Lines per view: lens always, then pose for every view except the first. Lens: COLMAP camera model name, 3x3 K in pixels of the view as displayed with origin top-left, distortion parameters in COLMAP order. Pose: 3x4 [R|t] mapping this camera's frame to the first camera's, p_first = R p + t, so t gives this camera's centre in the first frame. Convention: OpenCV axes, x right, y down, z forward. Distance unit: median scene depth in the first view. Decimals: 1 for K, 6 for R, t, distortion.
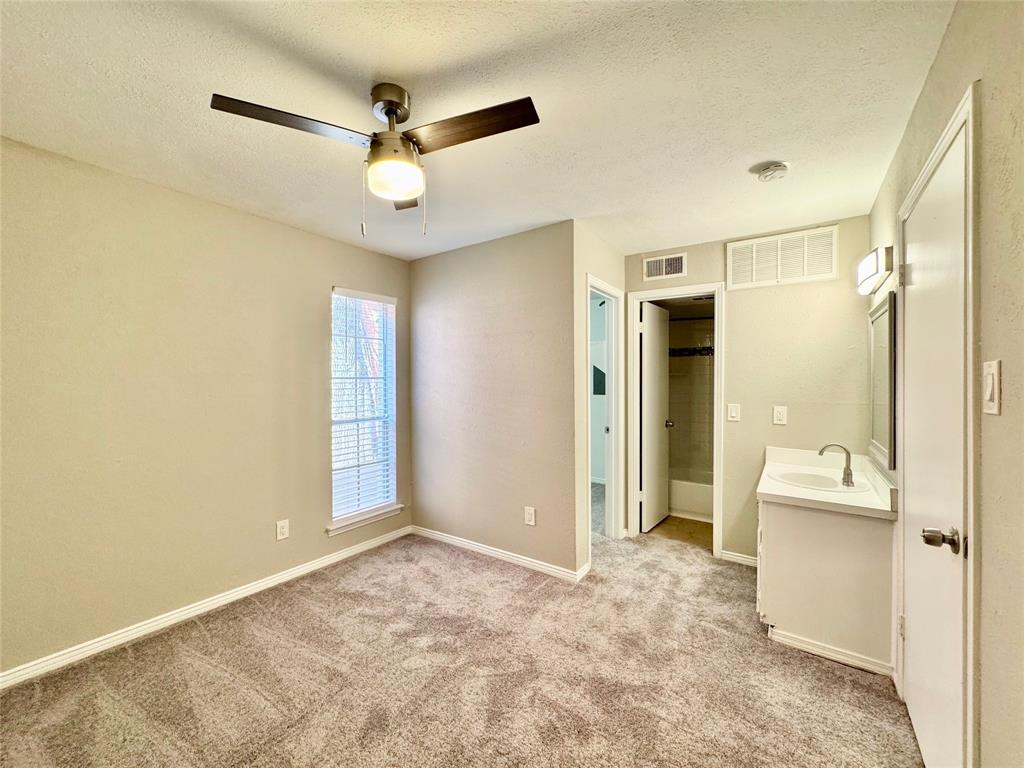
lens RADIAL K [[410.7, 0, 514.7], [0, 410.7, 383.4], [0, 0, 1]] dist [-0.002586, 0.000528]
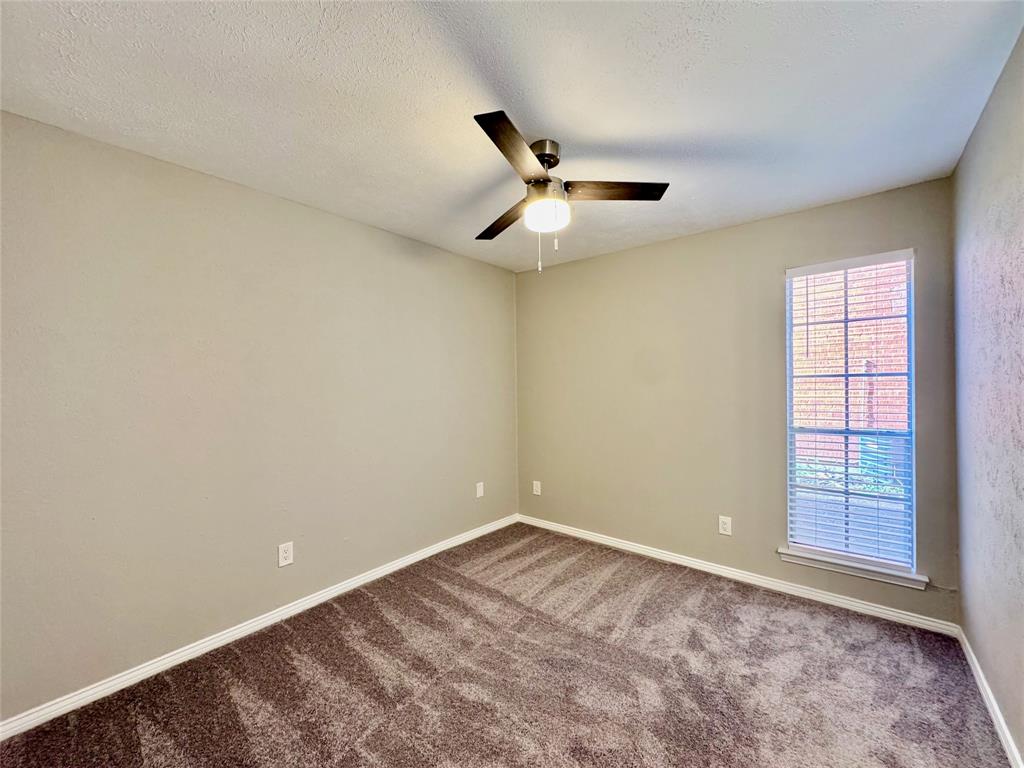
lens RADIAL K [[410.7, 0, 515.0], [0, 410.7, 385.7], [0, 0, 1]] dist [-0.002586, 0.000528]
pose [[-0.080295, 0.001623, -0.996770, 0.451384], [0.005745, 0.999983, 0.001165, 0.001458], [0.996755, -0.005633, -0.080303, 0.501592]]
